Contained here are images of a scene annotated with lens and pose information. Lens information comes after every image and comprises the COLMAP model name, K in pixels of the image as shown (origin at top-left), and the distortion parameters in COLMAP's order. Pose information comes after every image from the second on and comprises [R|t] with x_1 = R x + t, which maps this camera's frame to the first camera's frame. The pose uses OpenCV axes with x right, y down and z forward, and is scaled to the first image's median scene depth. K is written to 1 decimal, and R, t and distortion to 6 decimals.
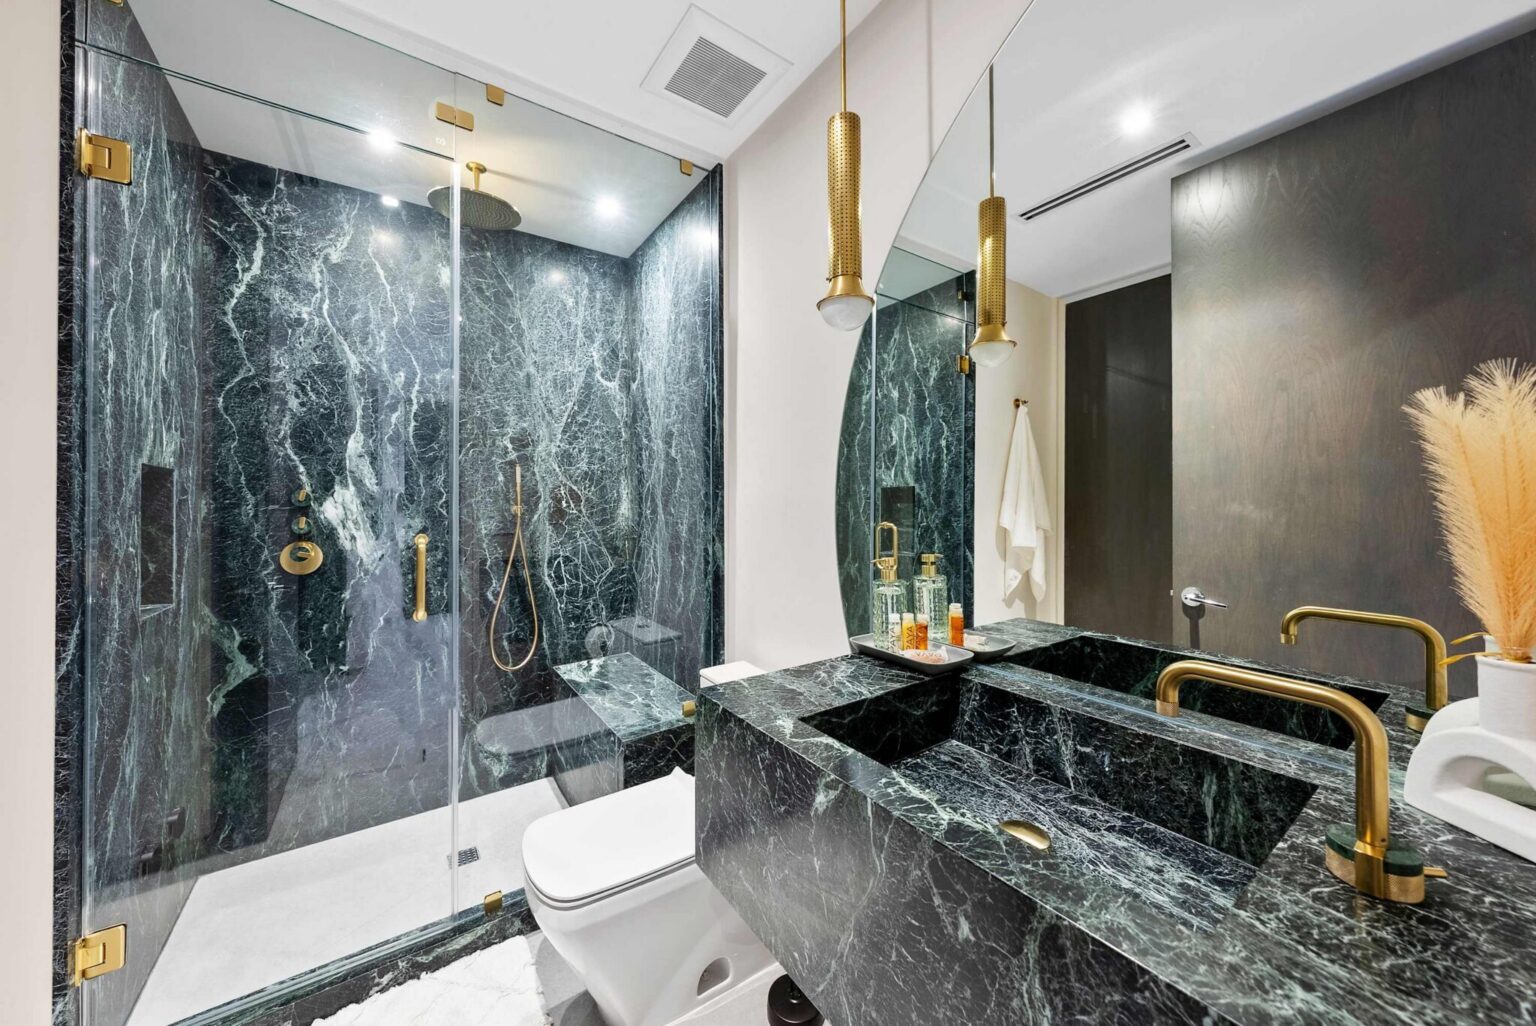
lens RADIAL K [[534.0, 0, 768.0], [0, 534.0, 501.7], [0, 0, 1]] dist [0.000540, -0.000005]
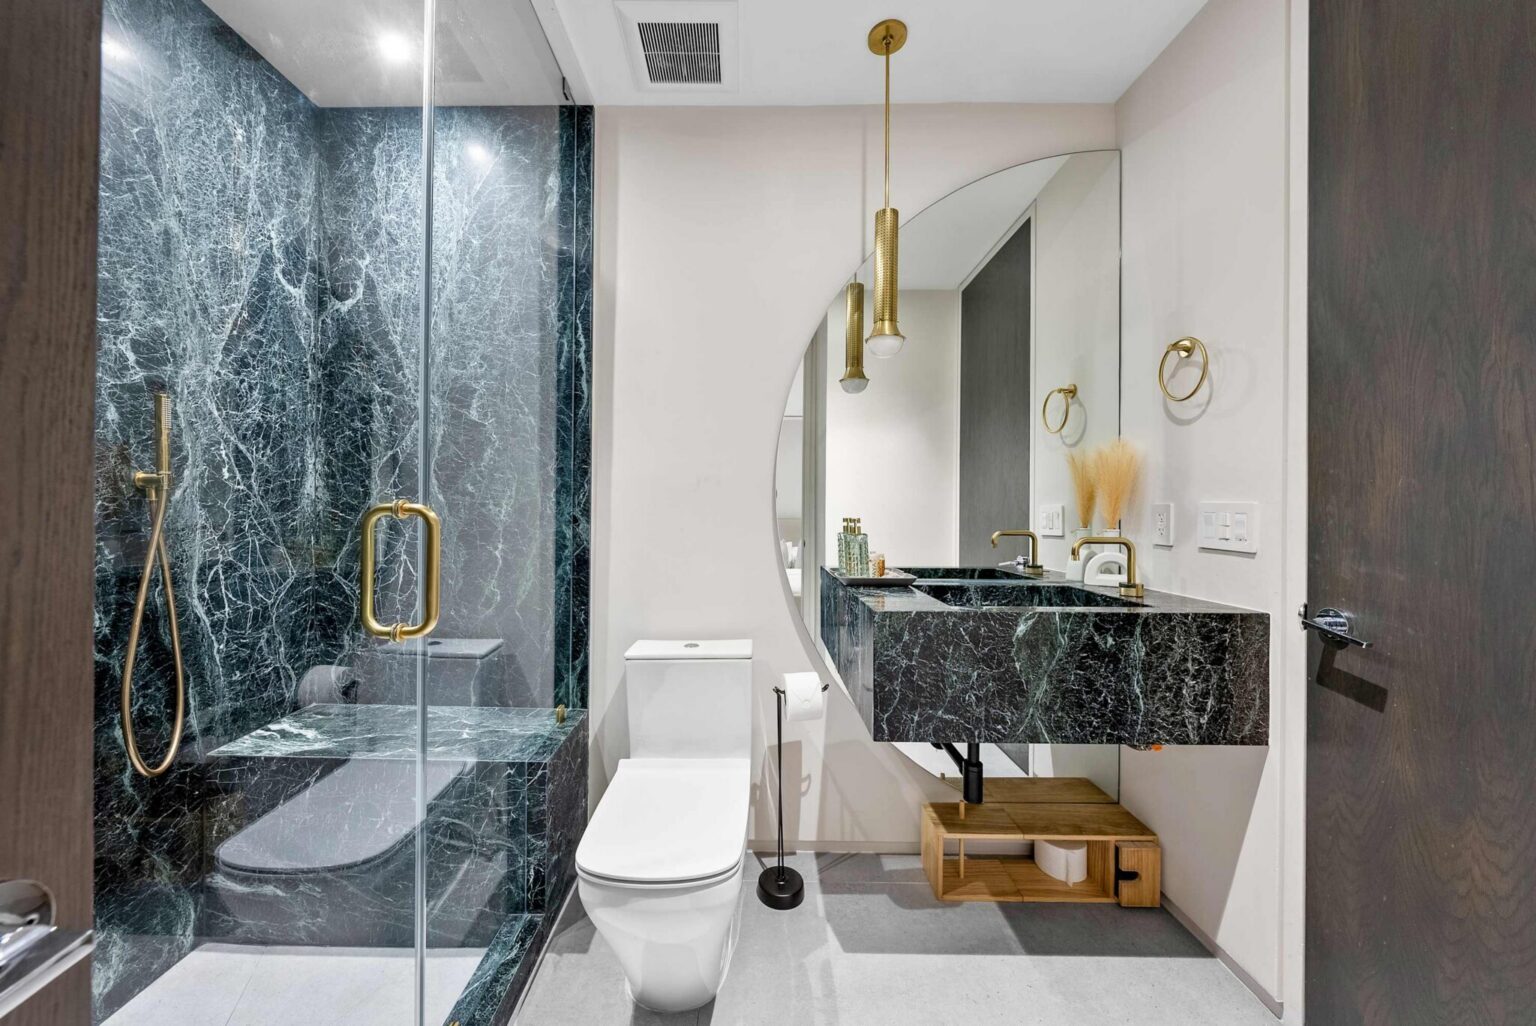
lens RADIAL K [[534.0, 0, 769.3], [0, 534.0, 512.1], [0, 0, 1]] dist [0.000540, -0.000005]
pose [[0.581020, -0.001645, 0.813888, -0.521765], [-0.007572, 0.999944, 0.007427, 0.038991], [-0.813854, -0.010478, 0.580975, 0.172852]]
